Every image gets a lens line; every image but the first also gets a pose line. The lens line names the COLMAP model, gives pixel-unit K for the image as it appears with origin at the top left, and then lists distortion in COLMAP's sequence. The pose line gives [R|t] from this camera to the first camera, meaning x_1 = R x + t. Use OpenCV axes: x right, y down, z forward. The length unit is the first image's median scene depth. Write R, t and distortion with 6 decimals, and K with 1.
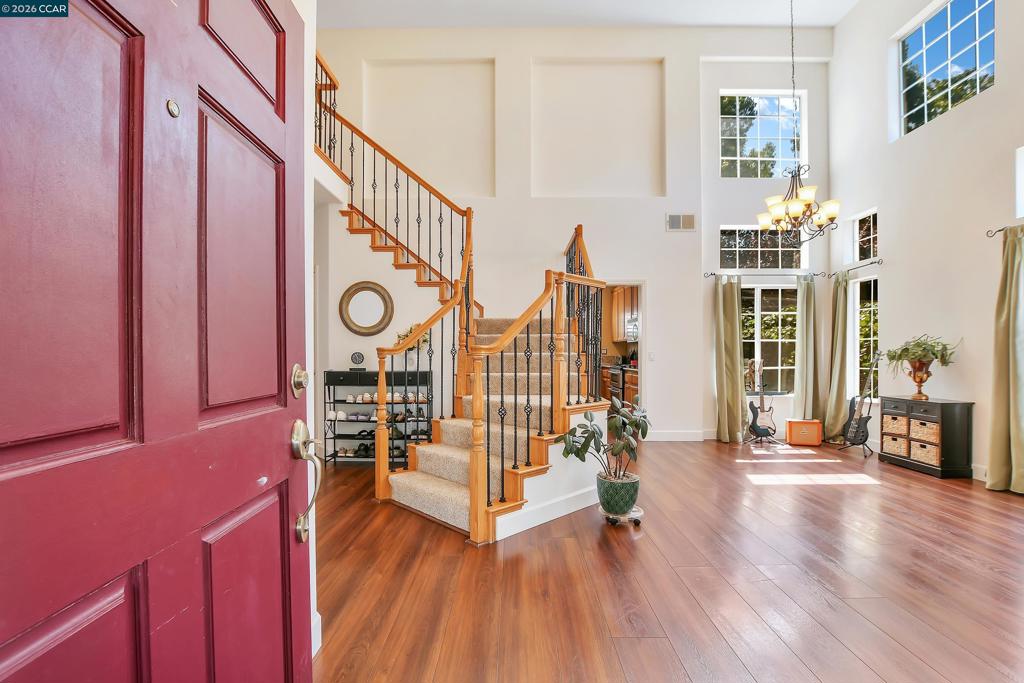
lens RADIAL K [[477.3, 0, 508.3], [0, 477.3, 358.4], [0, 0, 1]] dist [-0.026159, 0.002182]
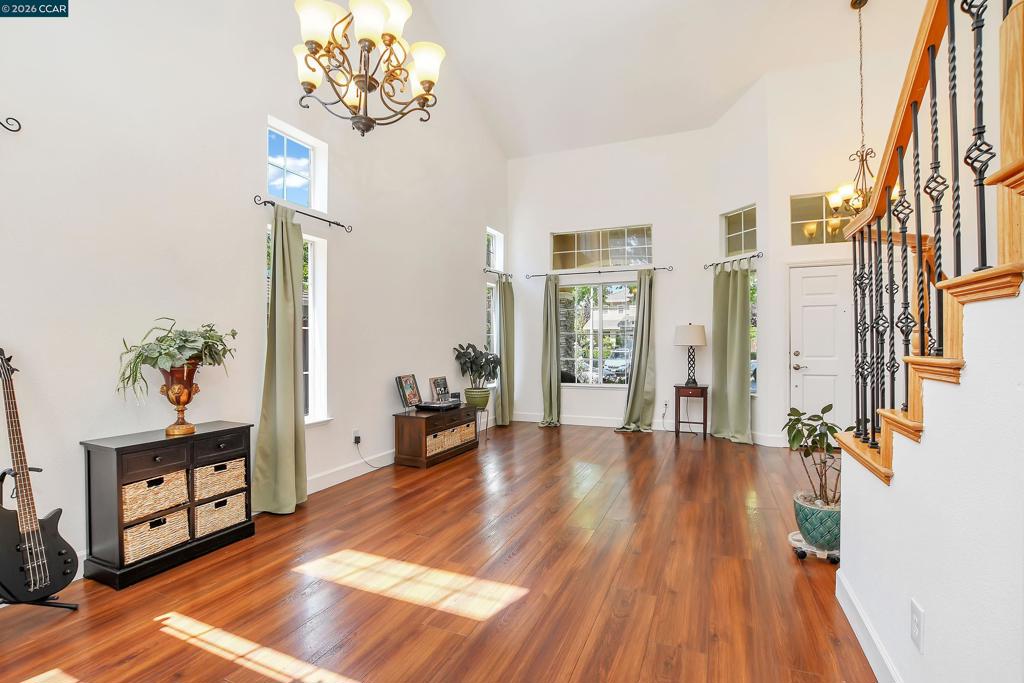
lens RADIAL K [[473.8, 0, 510.9], [0, 473.8, 344.5], [0, 0, 1]] dist [-0.032653, 0.004672]
pose [[-0.919165, 0.003757, 0.393854, 0.269737], [0.008812, 0.999900, 0.011028, -0.021461], [-0.393774, 0.013607, -0.919107, 1.275365]]
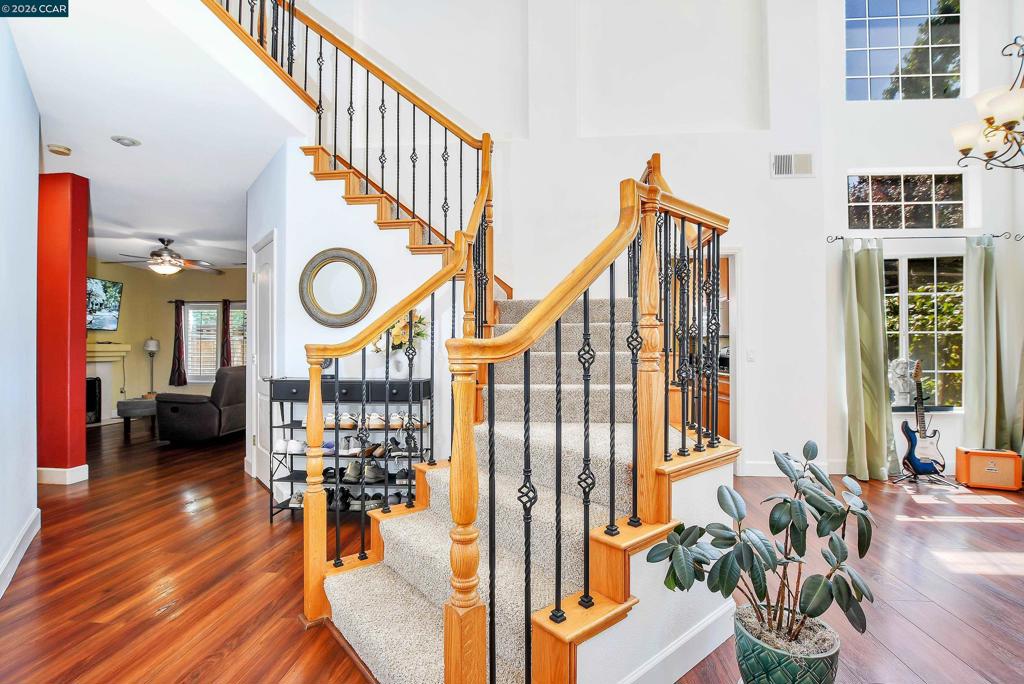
lens RADIAL K [[473.8, 0, 508.6], [0, 473.8, 347.7], [0, 0, 1]] dist [-0.032653, 0.004672]
pose [[0.996377, -0.002499, -0.085011, 0.004263], [0.001215, 0.999884, -0.015150, -0.007322], [0.085039, 0.014992, 0.996265, 0.346943]]
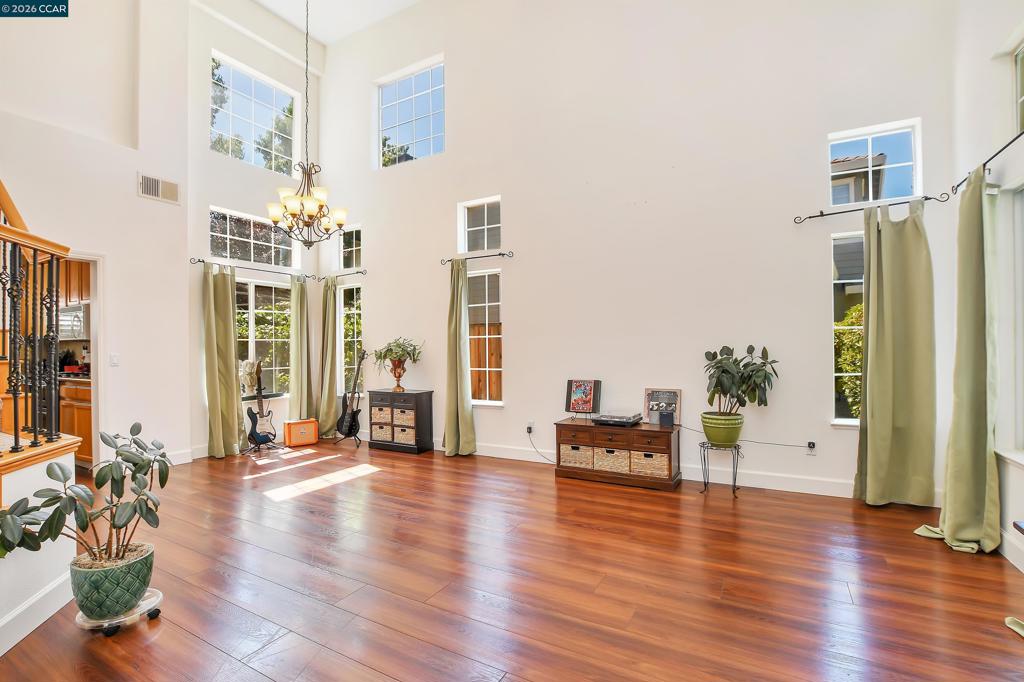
lens RADIAL K [[473.8, 0, 514.2], [0, 473.8, 346.9], [0, 0, 1]] dist [-0.032653, 0.004672]
pose [[0.481989, -0.002958, 0.876172, -0.034066], [0.017962, 0.999818, -0.006505, -0.012106], [-0.875993, 0.018873, 0.481954, 0.147149]]
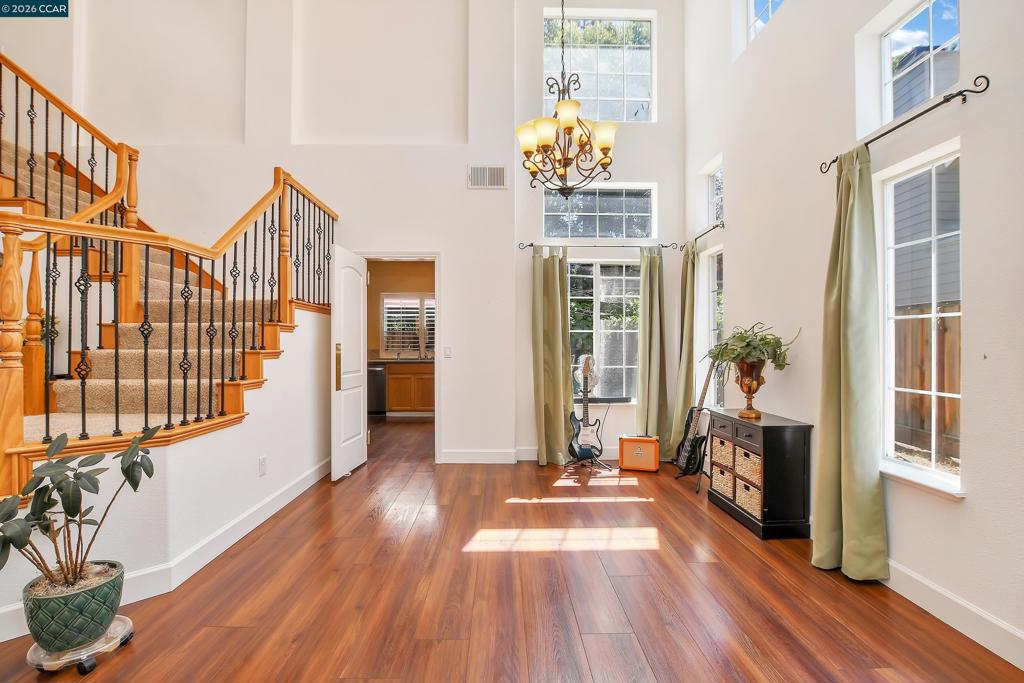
lens RADIAL K [[473.8, 0, 514.9], [0, 473.8, 346.6], [0, 0, 1]] dist [-0.032653, 0.004672]
pose [[0.999616, 0.001272, 0.027692, 0.481380], [-0.001164, 0.999992, -0.003918, -0.012516], [-0.027697, 0.003884, 0.999609, 0.297224]]
